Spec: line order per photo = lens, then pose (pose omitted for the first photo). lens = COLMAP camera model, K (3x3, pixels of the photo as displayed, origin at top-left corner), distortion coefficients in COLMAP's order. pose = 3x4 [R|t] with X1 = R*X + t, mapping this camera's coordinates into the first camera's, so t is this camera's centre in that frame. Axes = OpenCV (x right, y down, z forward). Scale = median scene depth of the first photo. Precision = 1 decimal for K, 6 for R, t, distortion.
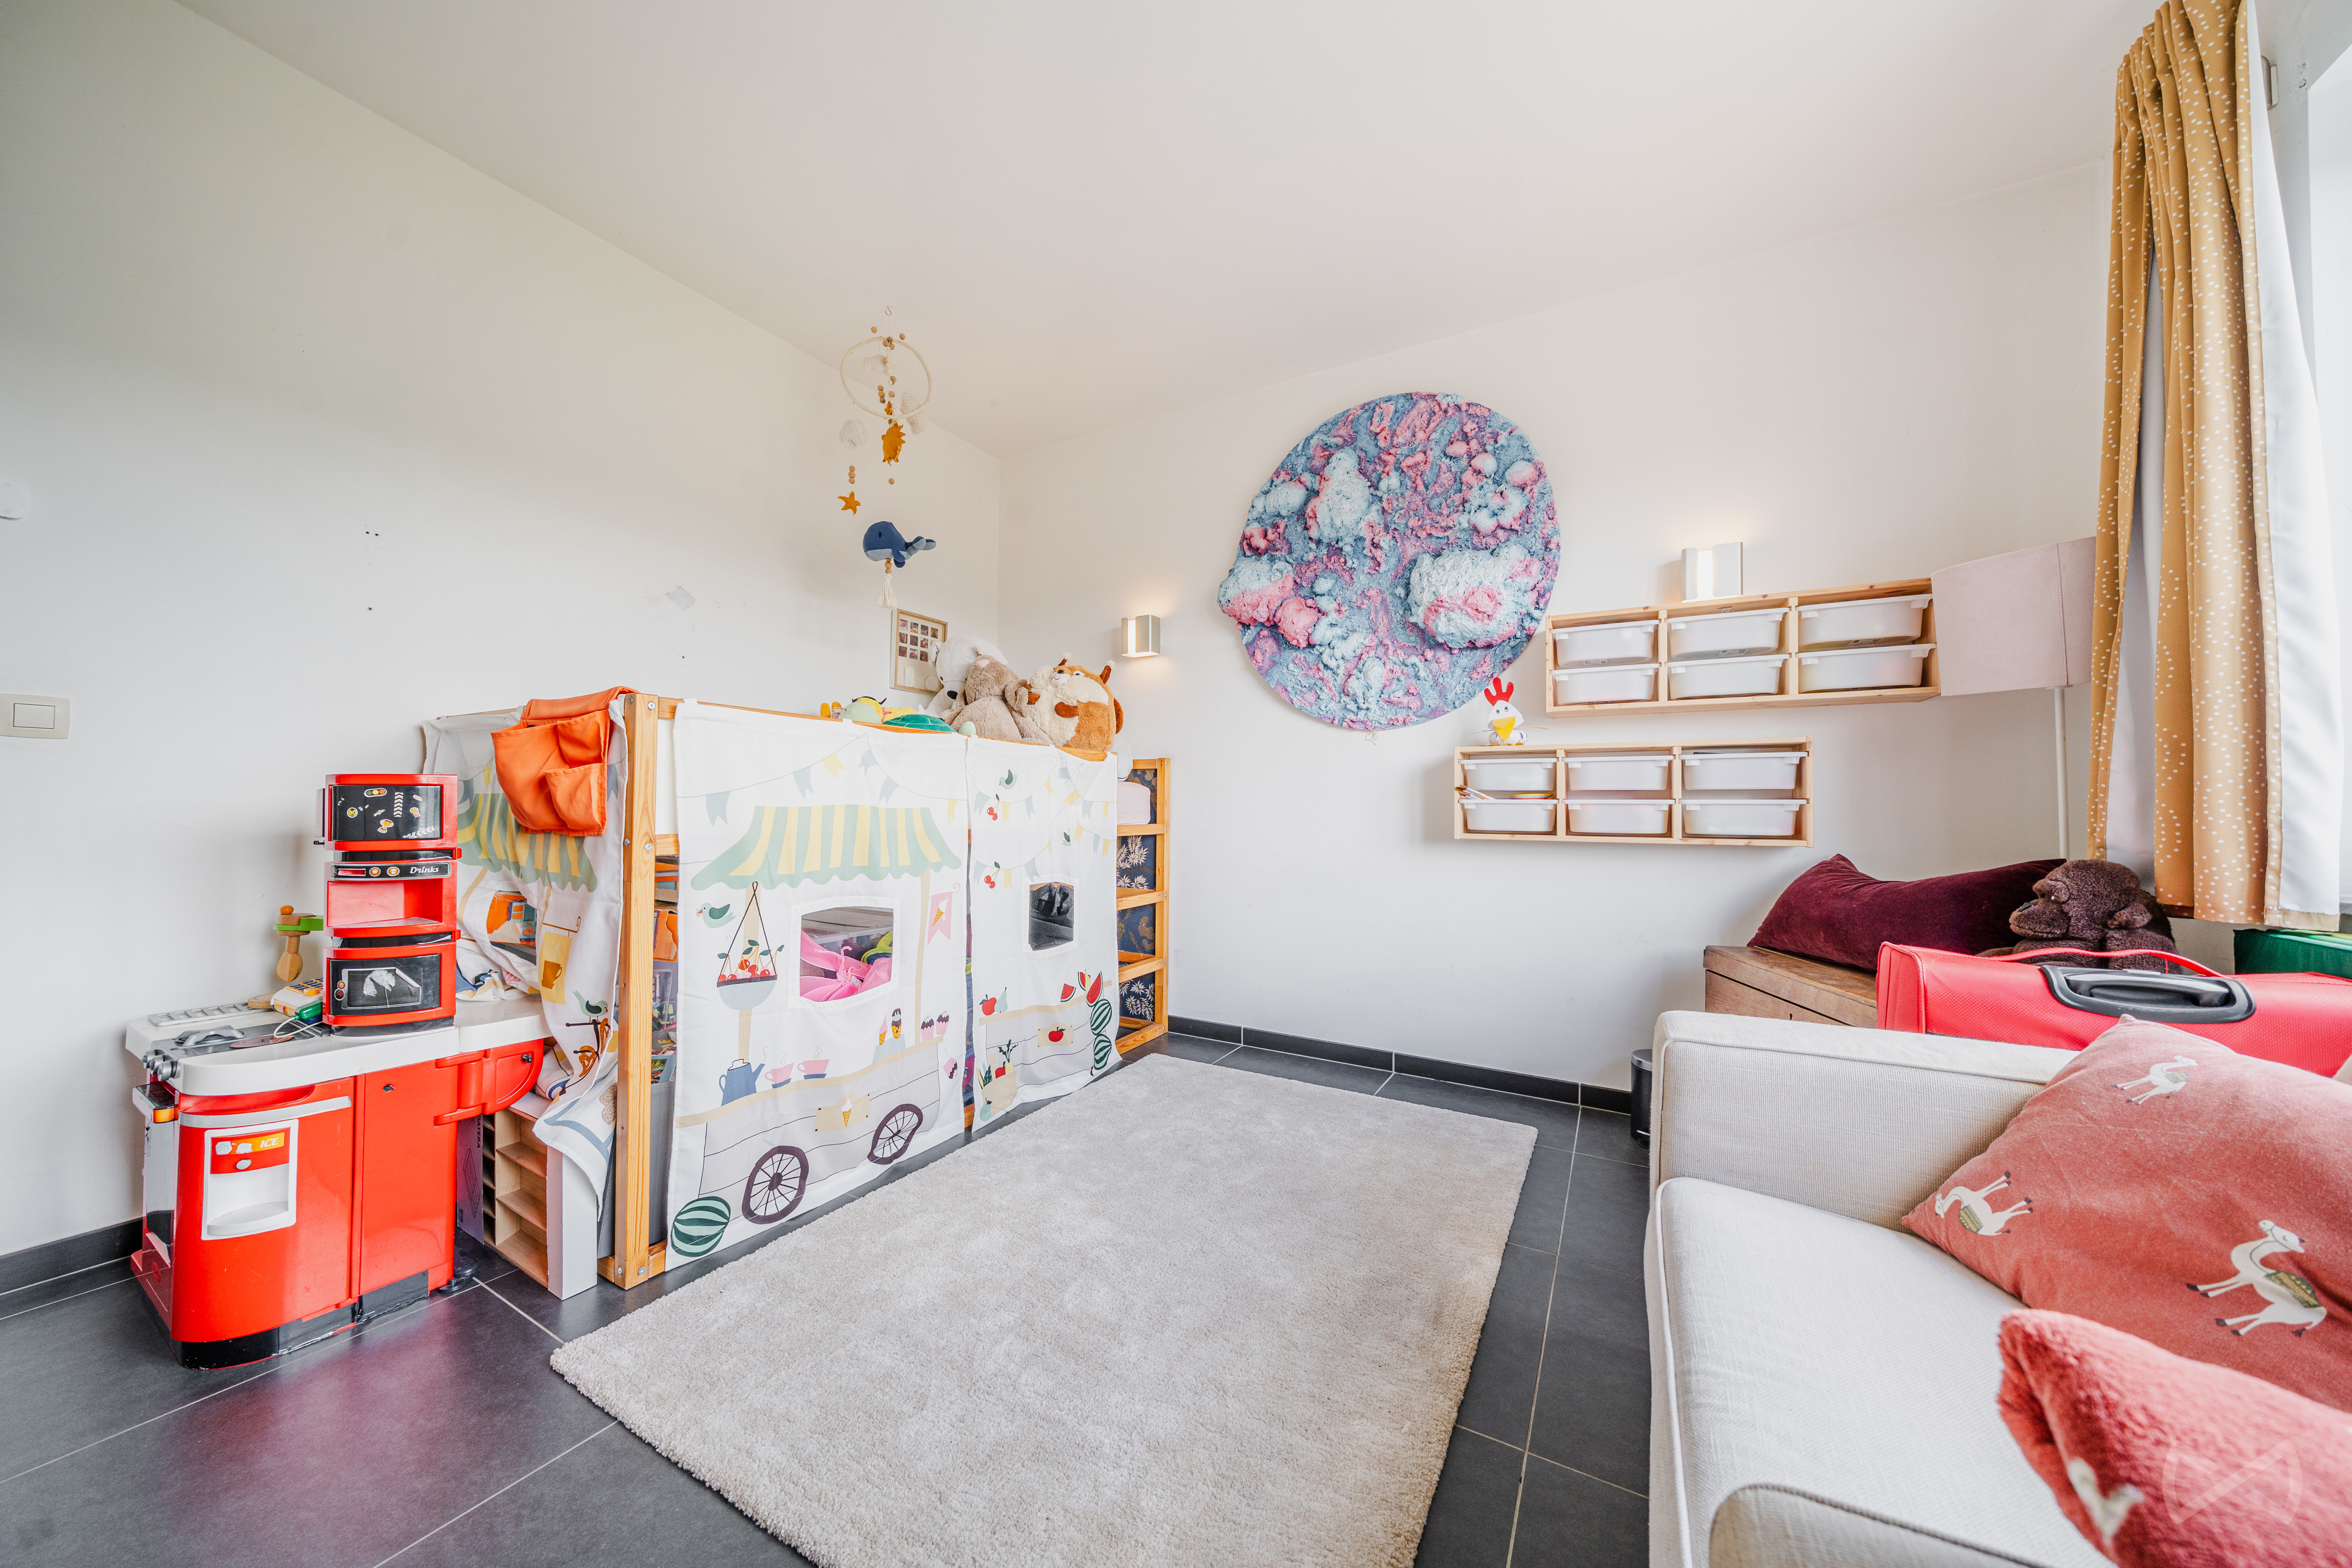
lens RADIAL K [[797.4, 0, 1177.1], [0, 797.4, 793.3], [0, 0, 1]] dist [-0.003039, -0.001512]
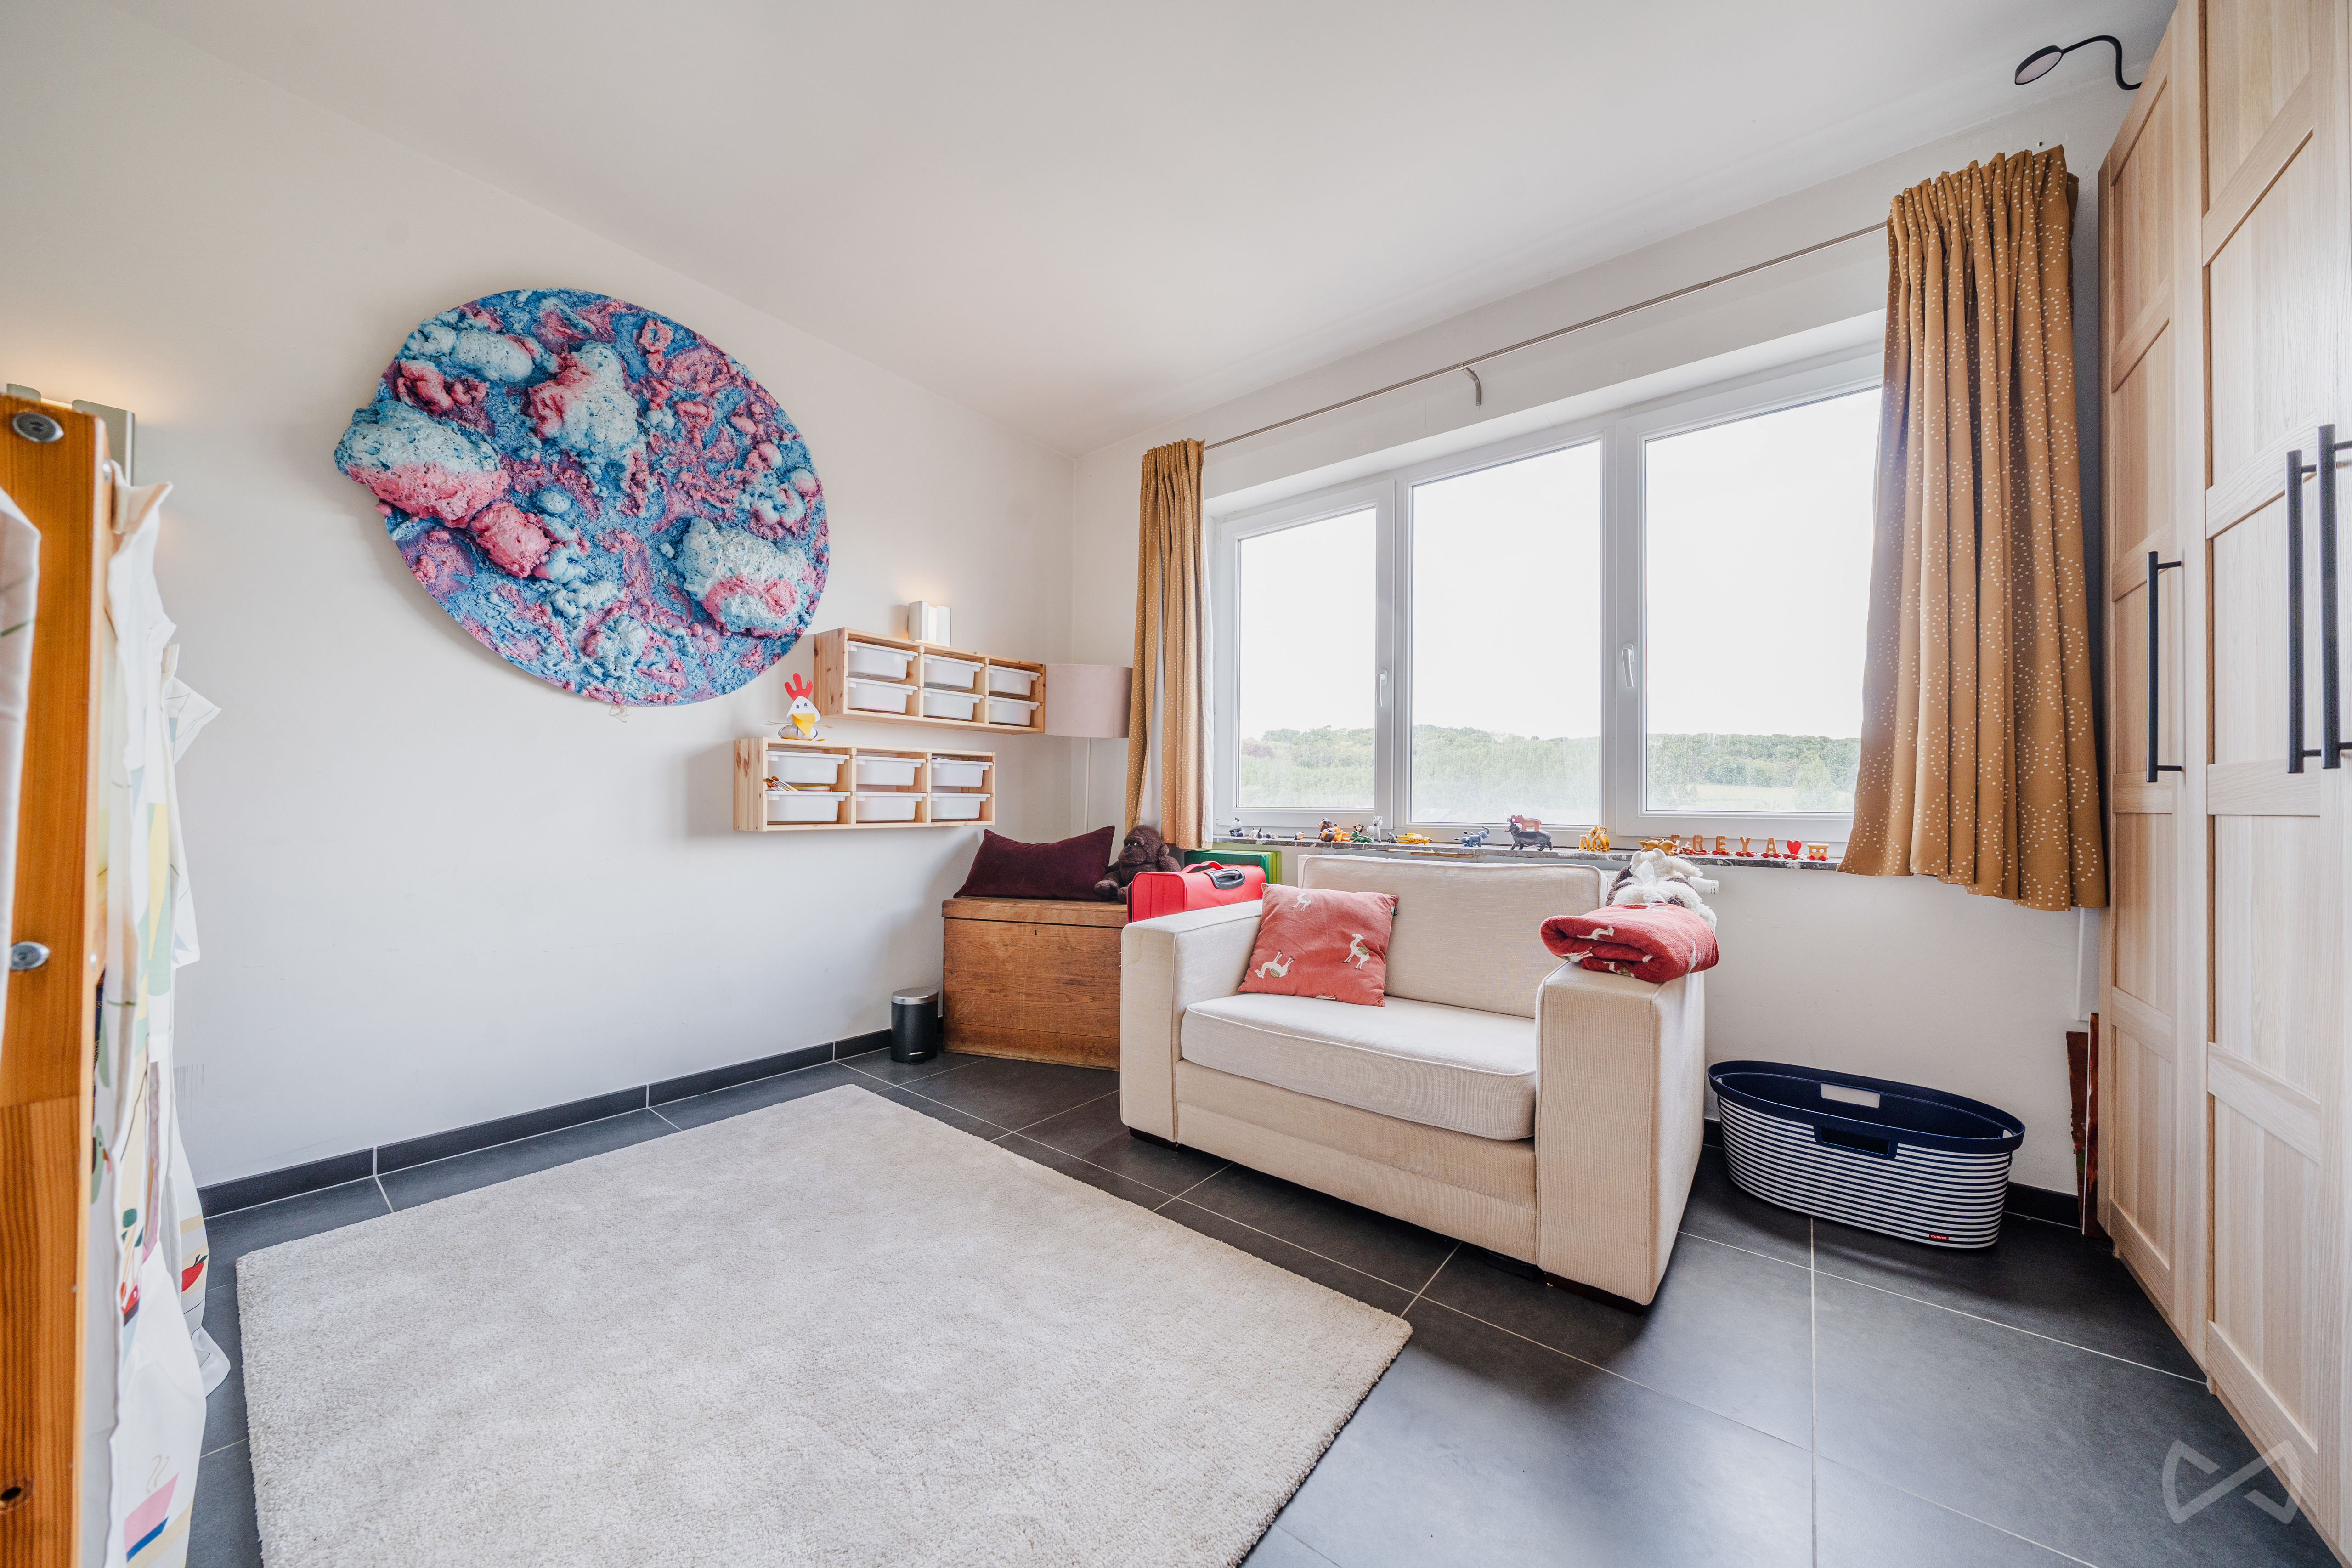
lens RADIAL K [[797.4, 0, 1177.1], [0, 797.4, 792.1], [0, 0, 1]] dist [-0.003039, -0.001512]
pose [[0.151706, 0.005078, 0.988413, -0.503234], [-0.023330, 0.999727, -0.001555, -0.001219], [-0.988150, -0.022824, 0.151783, 0.325283]]
